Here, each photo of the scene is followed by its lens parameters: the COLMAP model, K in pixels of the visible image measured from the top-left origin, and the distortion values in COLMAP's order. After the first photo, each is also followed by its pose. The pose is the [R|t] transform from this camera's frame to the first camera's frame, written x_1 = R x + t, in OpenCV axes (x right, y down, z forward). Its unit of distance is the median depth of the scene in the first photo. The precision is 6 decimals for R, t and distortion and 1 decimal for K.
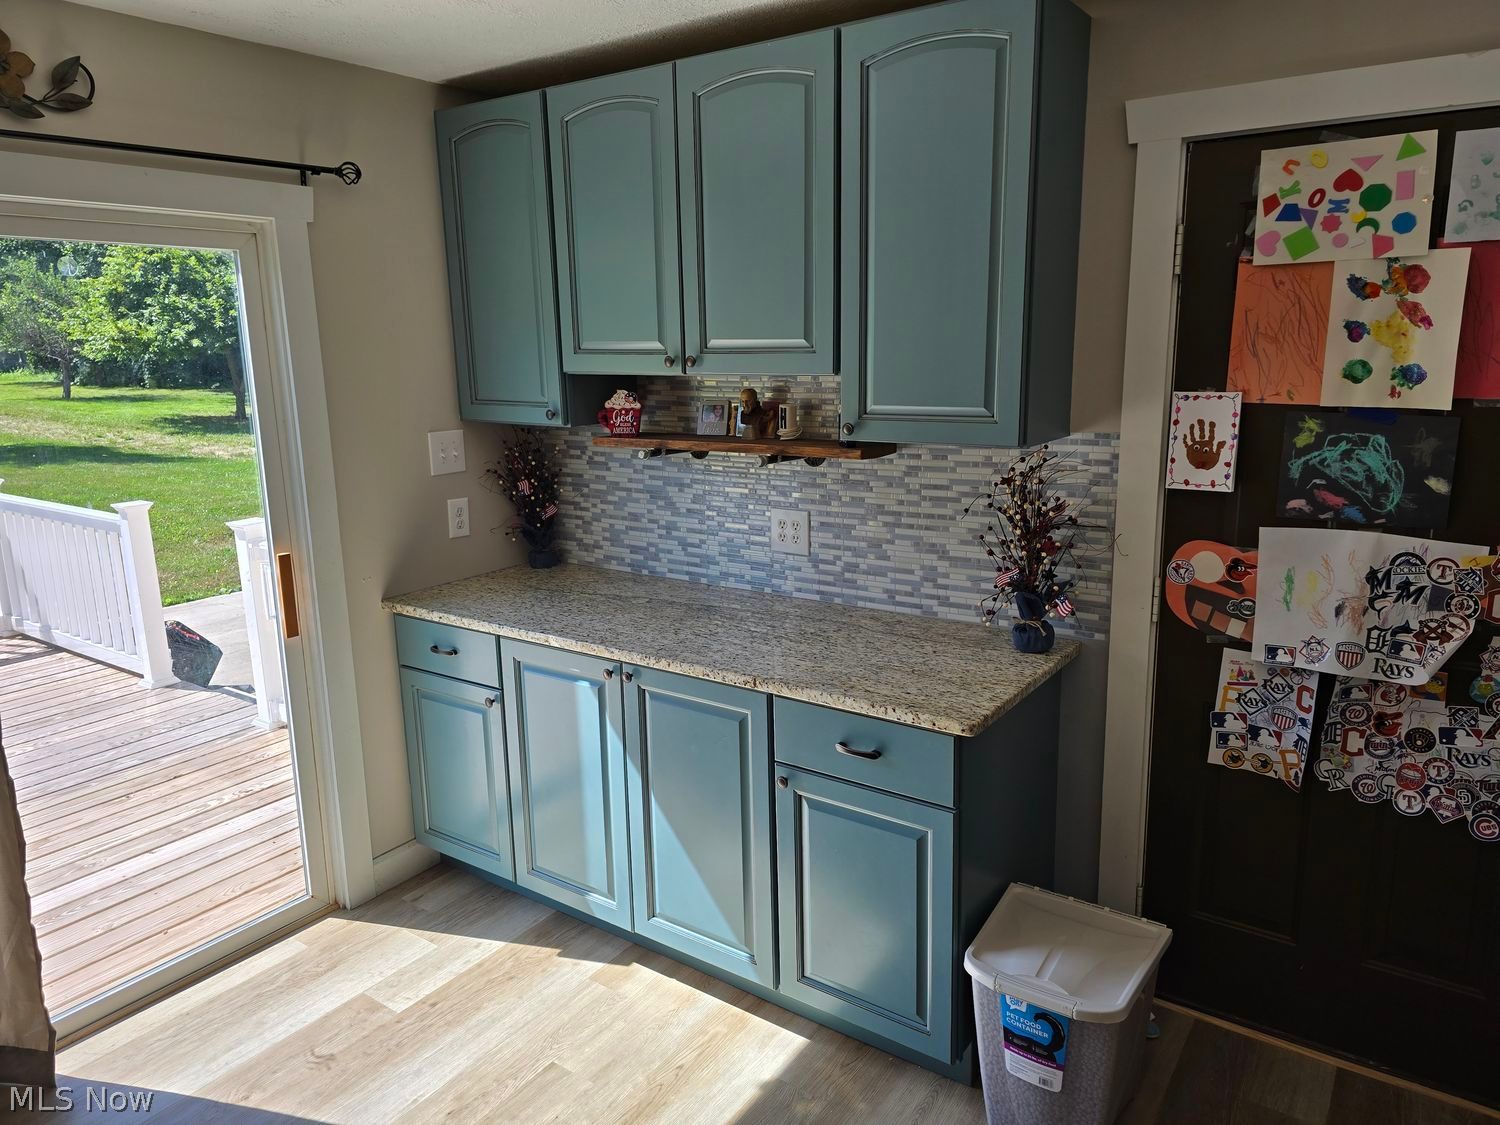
lens RADIAL K [[1007.4, 0, 764.2], [0, 1007.4, 557.9], [0, 0, 1]] dist [0.069512, -0.069104]
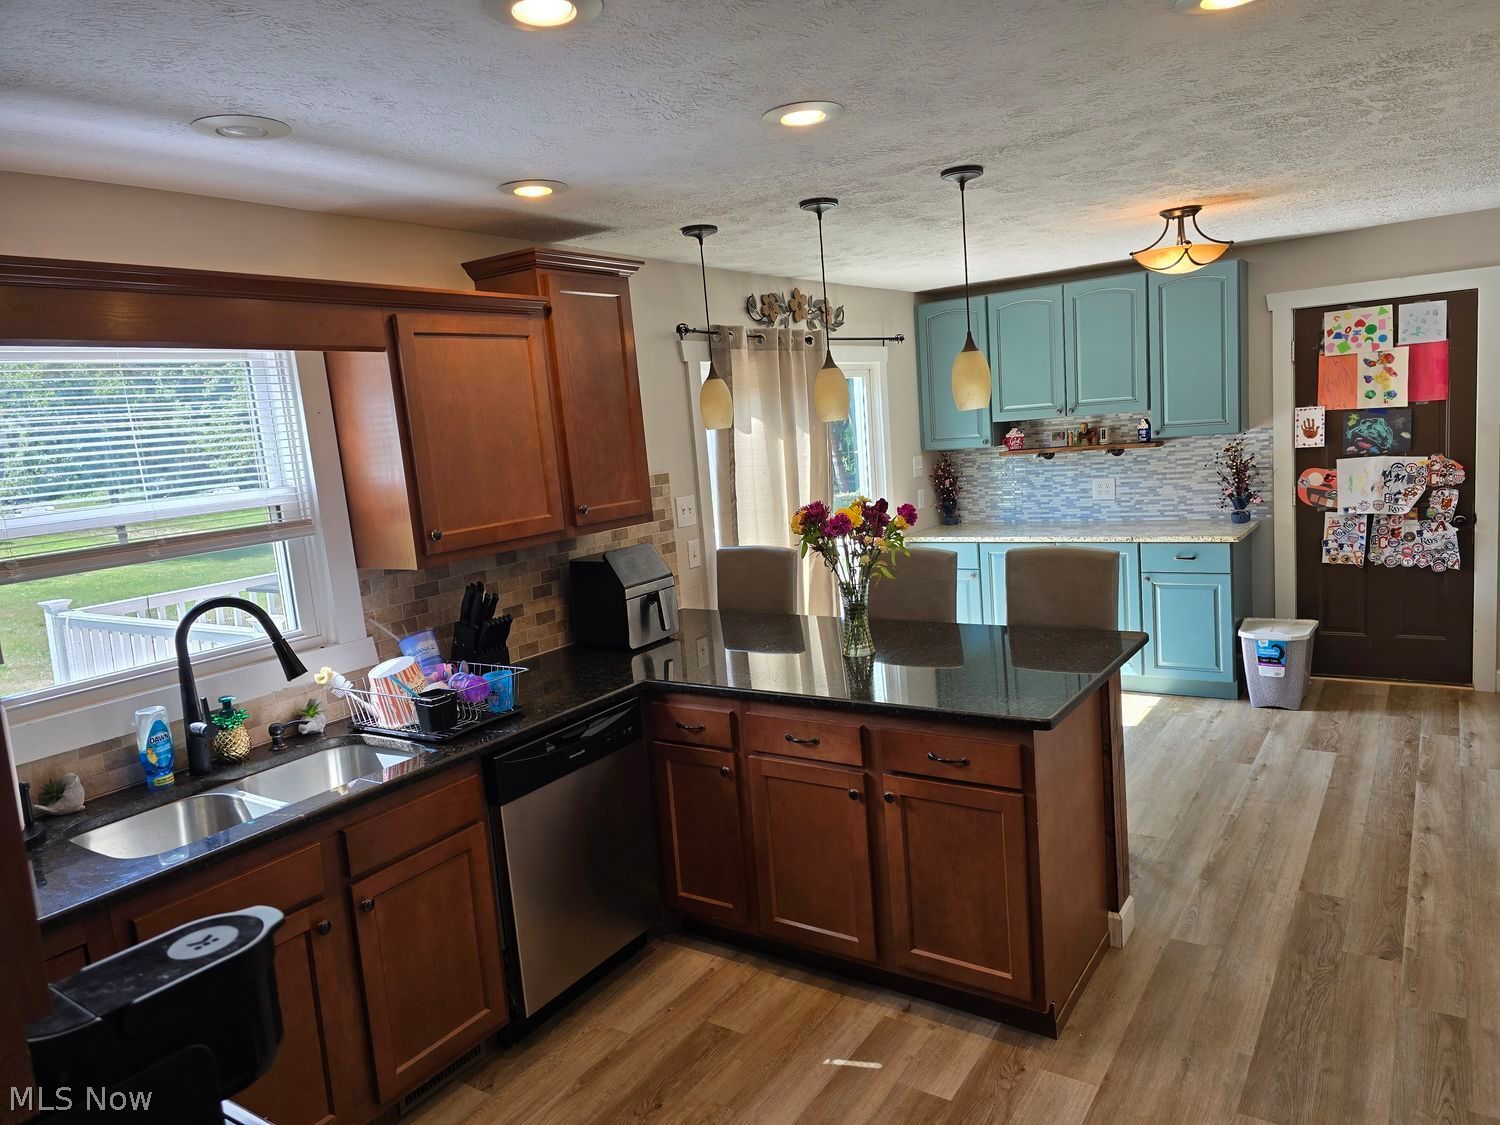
lens RADIAL K [[1007.4, 0, 776.4], [0, 1007.4, 567.4], [0, 0, 1]] dist [0.069512, -0.069104]
pose [[0.997864, -0.064154, 0.012309, -0.895746], [0.064806, 0.995909, -0.062970, 0.291711], [-0.008219, 0.063634, 0.997939, -1.411351]]
